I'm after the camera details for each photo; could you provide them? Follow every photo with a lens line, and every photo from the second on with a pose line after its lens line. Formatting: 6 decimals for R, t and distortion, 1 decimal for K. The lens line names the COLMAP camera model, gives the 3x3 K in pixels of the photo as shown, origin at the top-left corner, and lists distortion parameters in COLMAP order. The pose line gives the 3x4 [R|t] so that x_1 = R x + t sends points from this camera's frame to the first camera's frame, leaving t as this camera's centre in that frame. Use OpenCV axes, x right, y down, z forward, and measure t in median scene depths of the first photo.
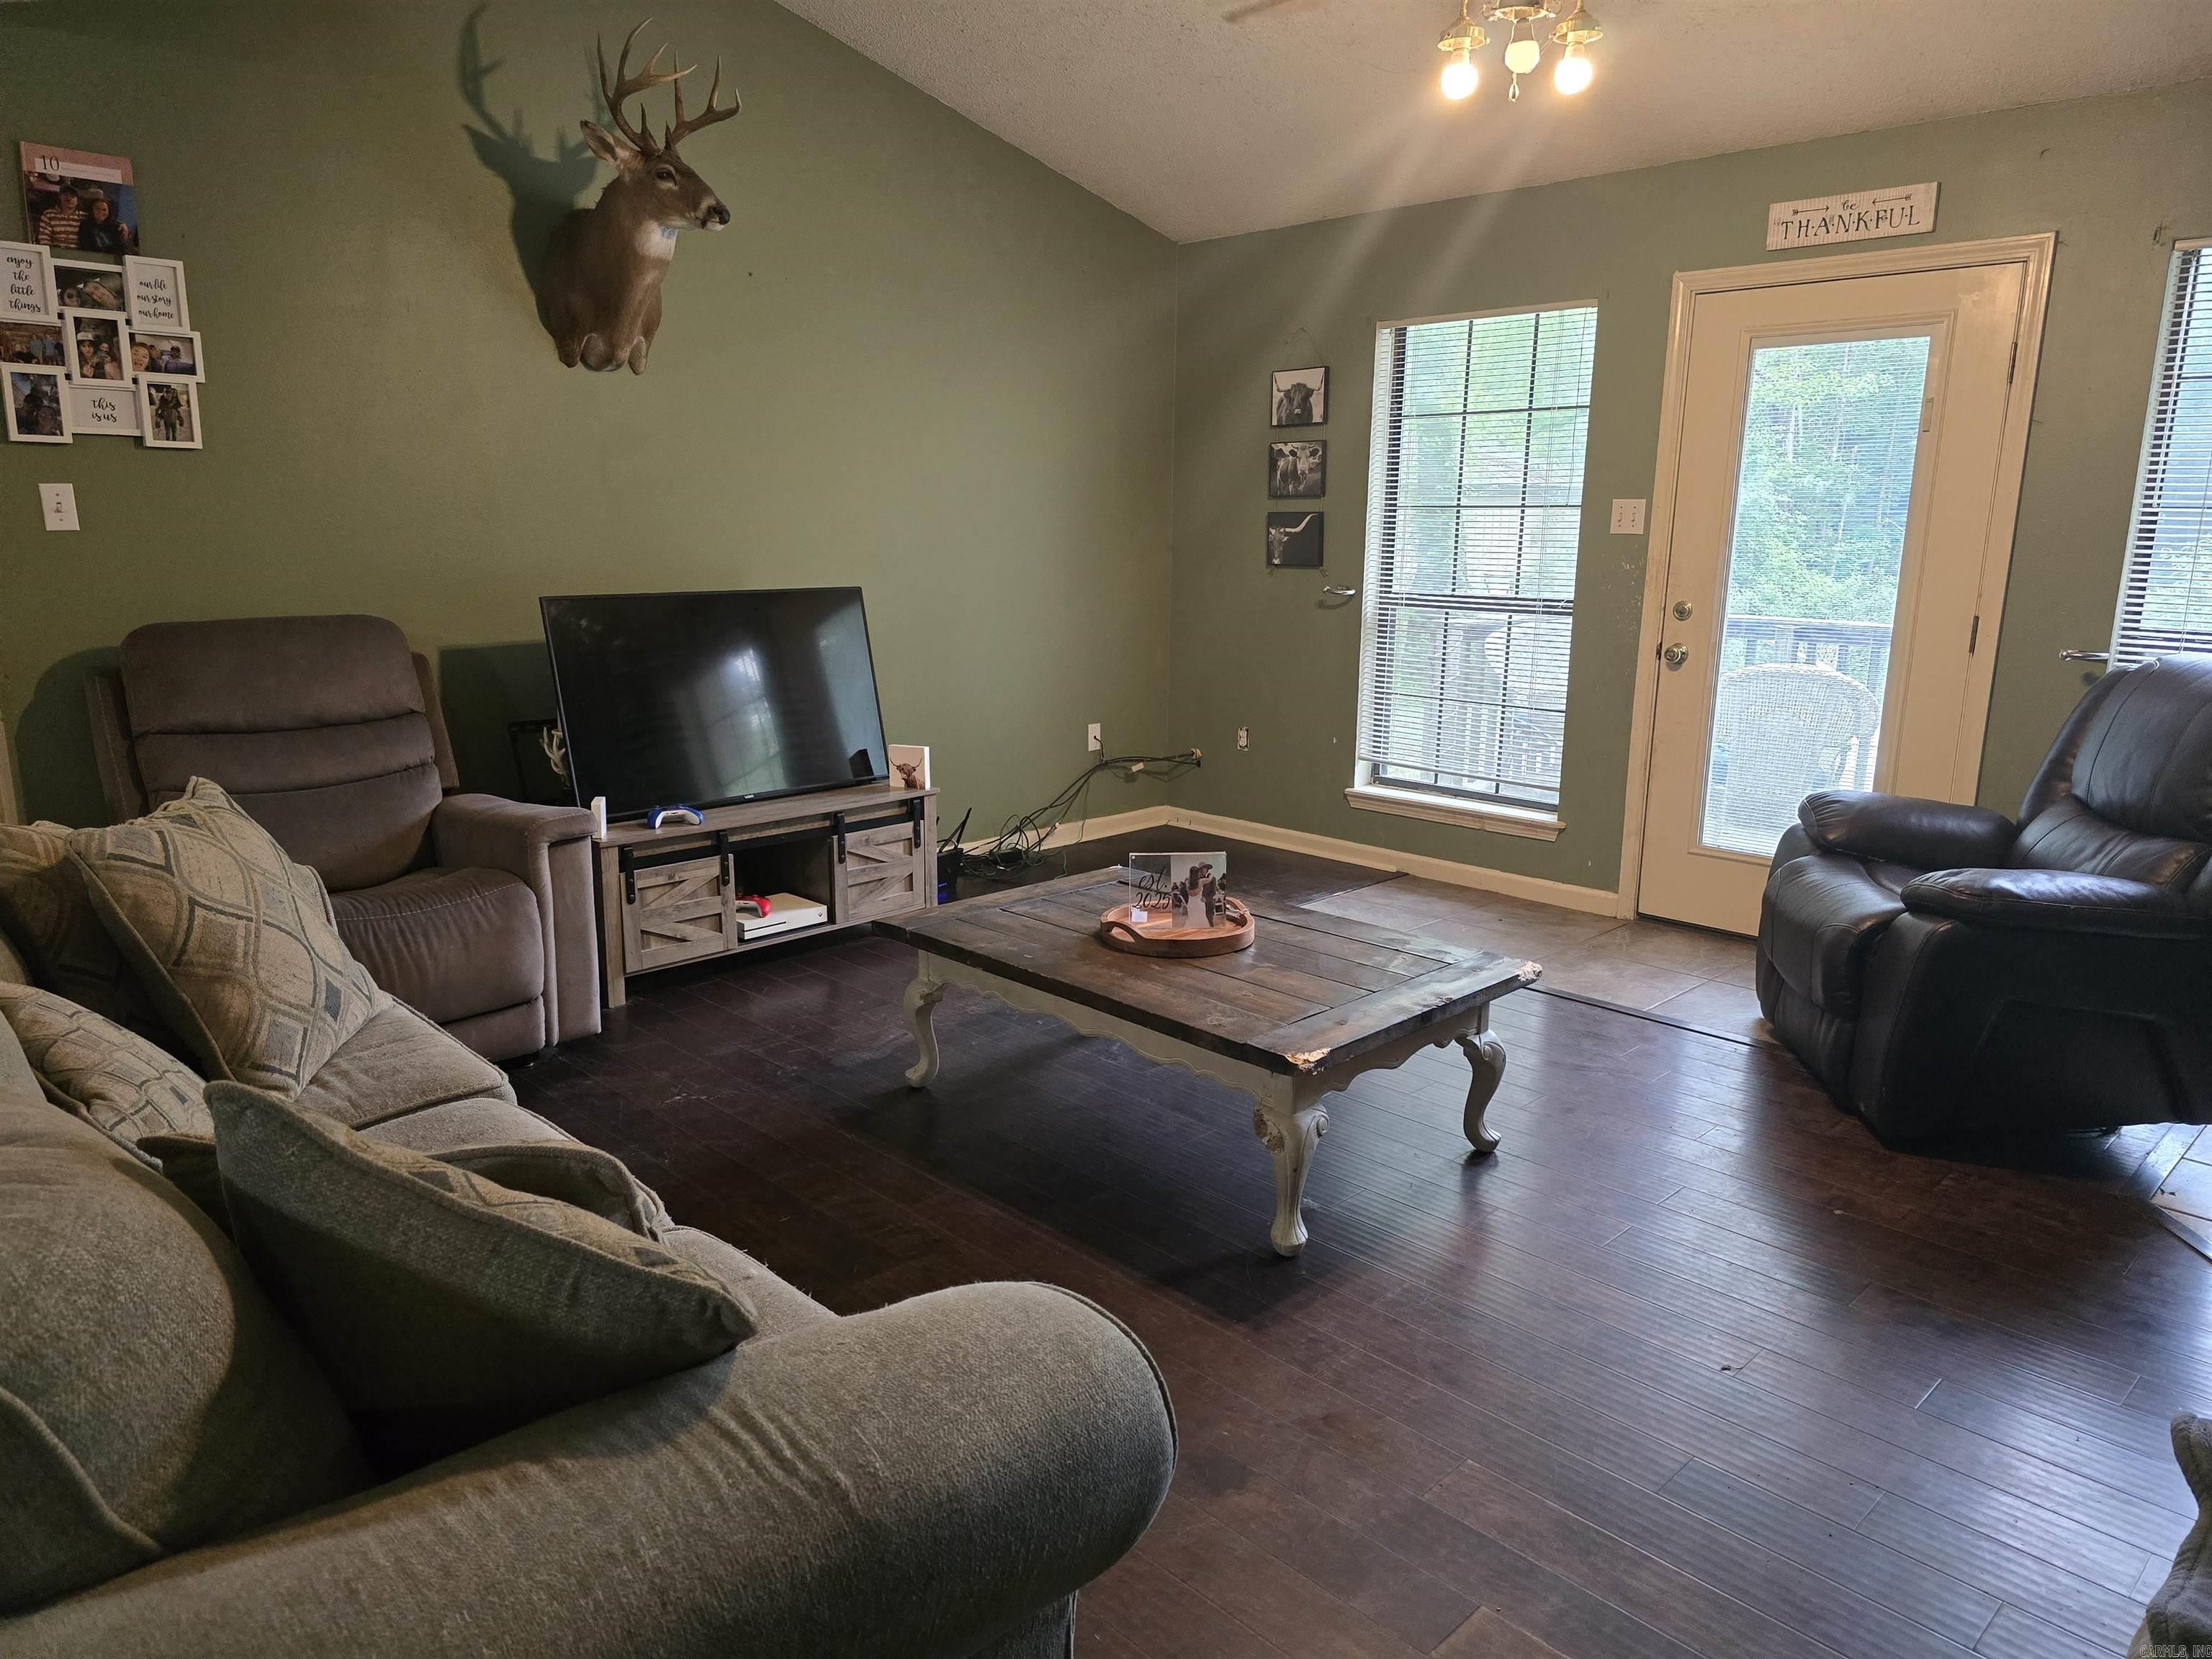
lens RADIAL K [[1488.4, 0, 1090.6], [0, 1488.4, 834.3], [0, 0, 1]] dist [0.073053, -0.067974]
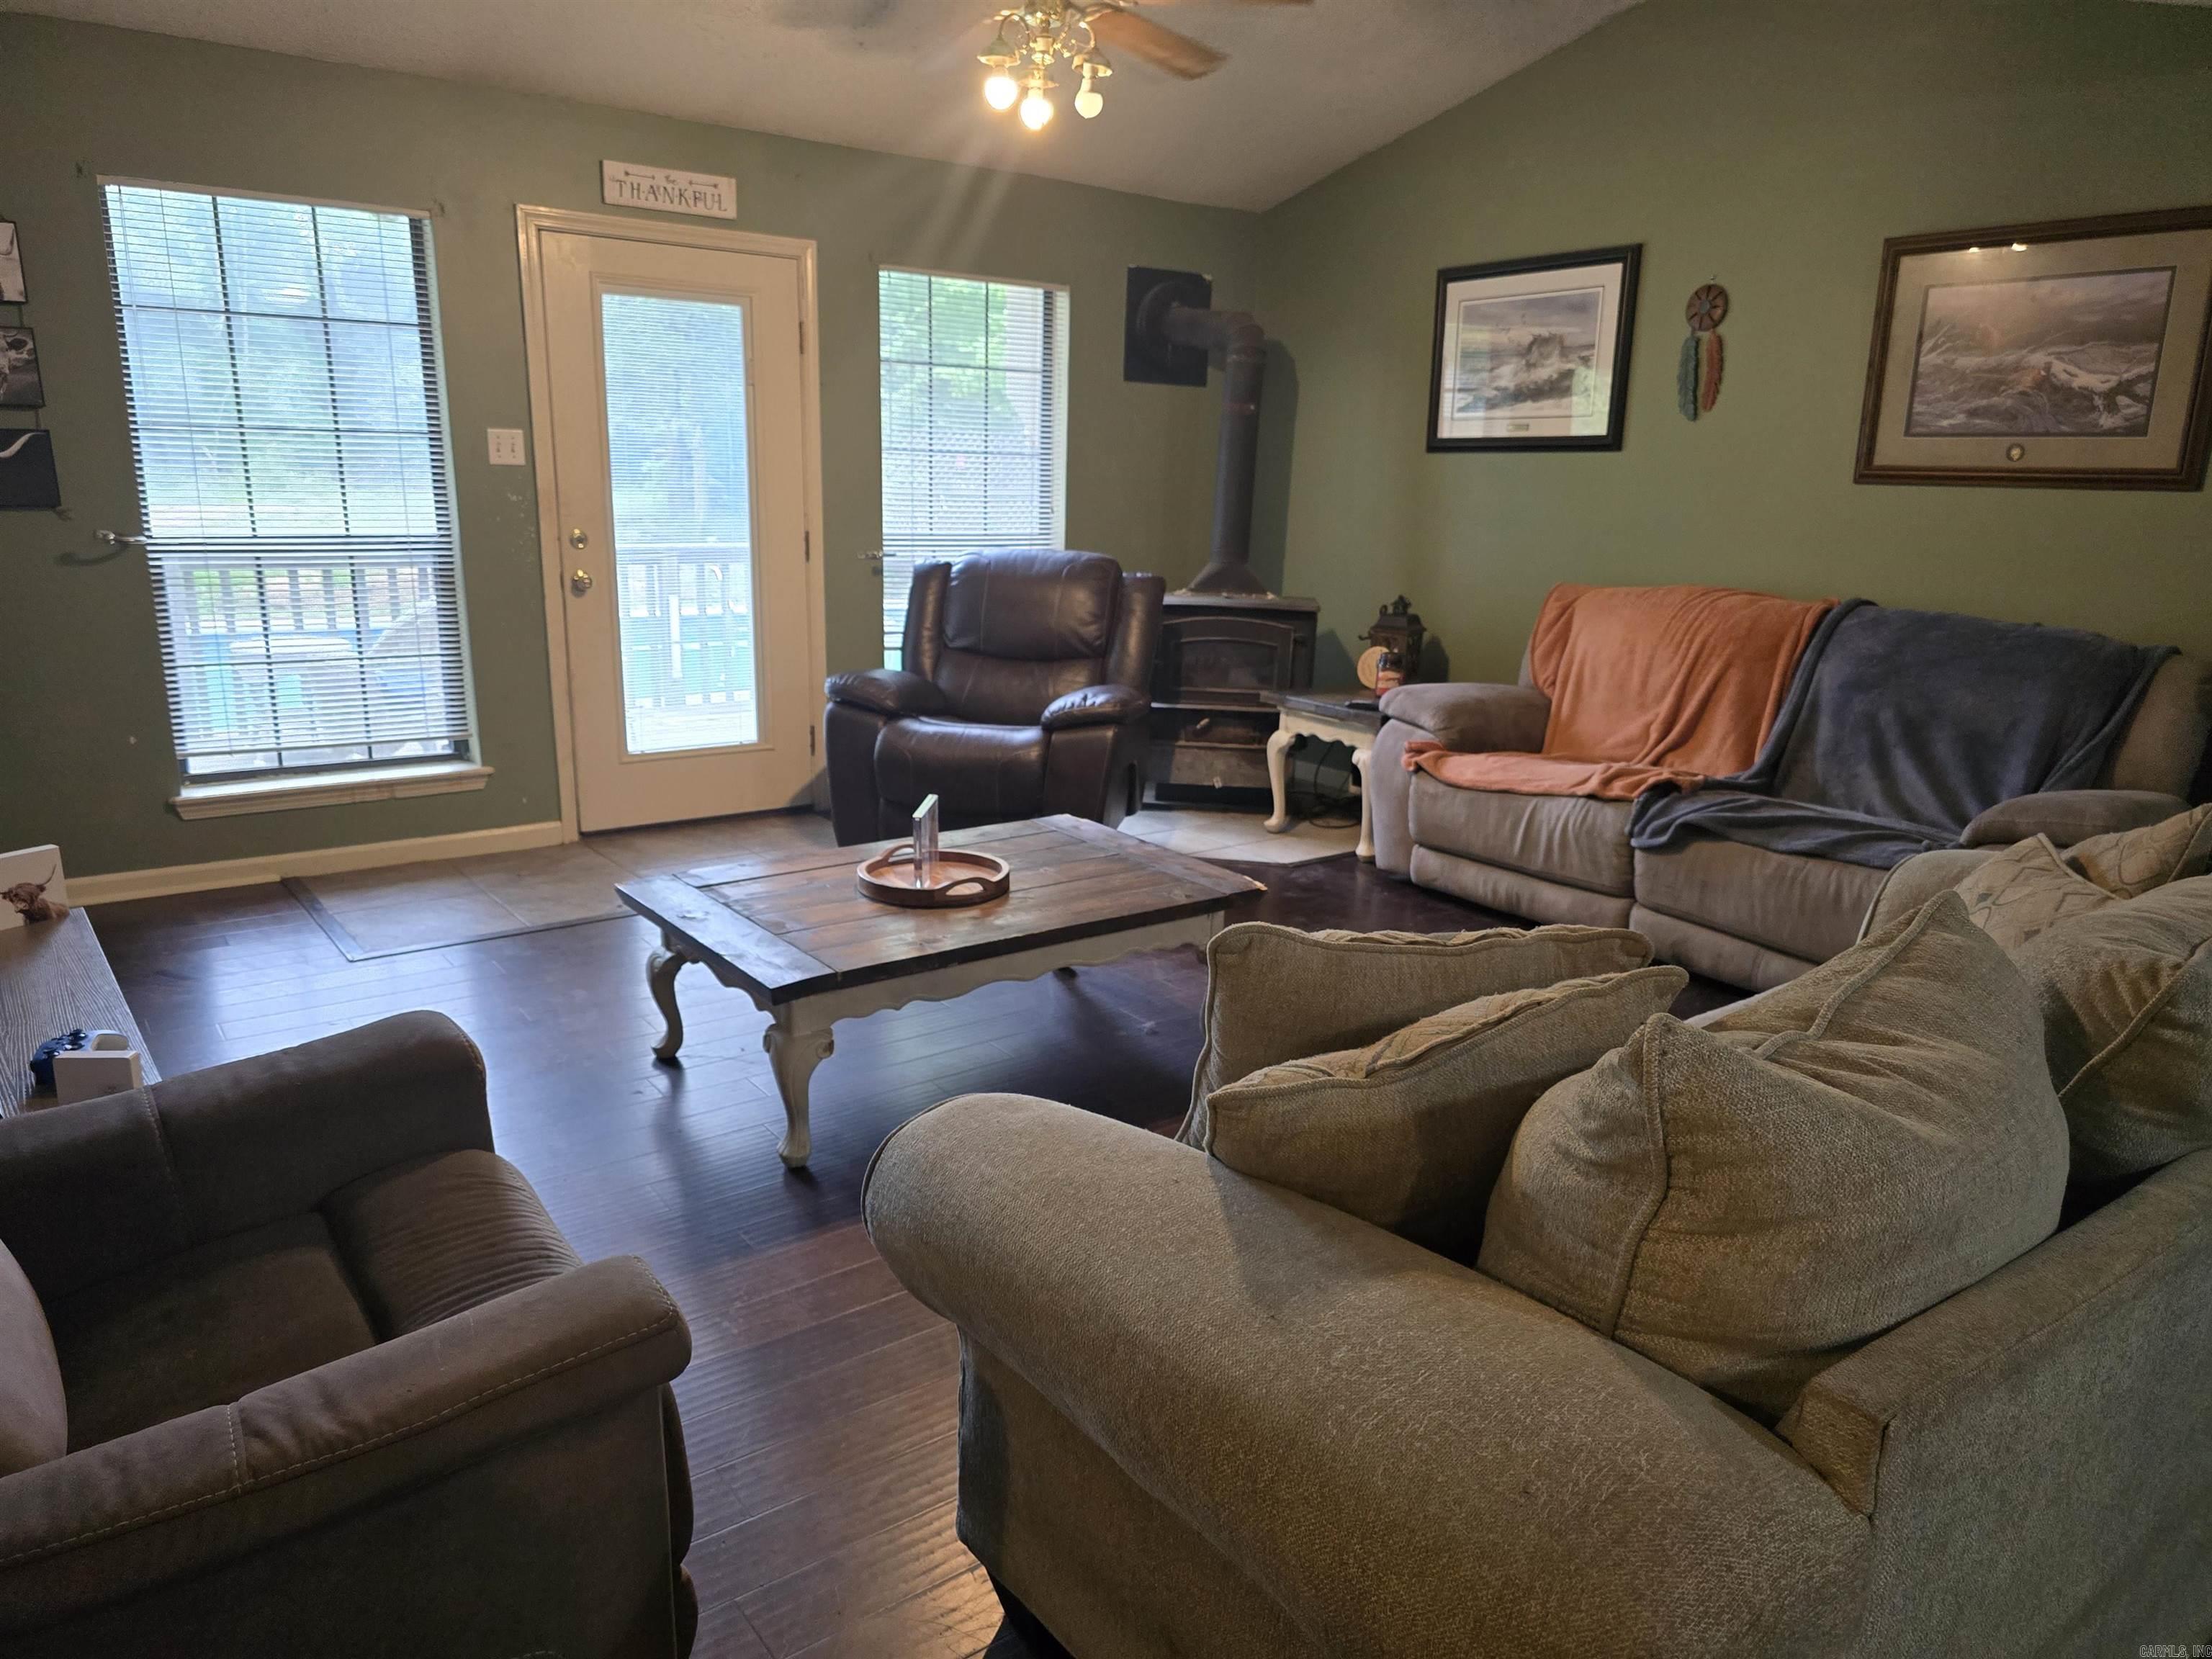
lens RADIAL K [[1509.3, 0, 1095.6], [0, 1509.3, 866.8], [0, 0, 1]] dist [0.060477, -0.057903]
pose [[0.122838, -0.266329, 0.956023, -0.845137], [0.184131, 0.952709, 0.241747, -0.159314], [-0.975196, 0.146338, 0.166069, 0.661260]]
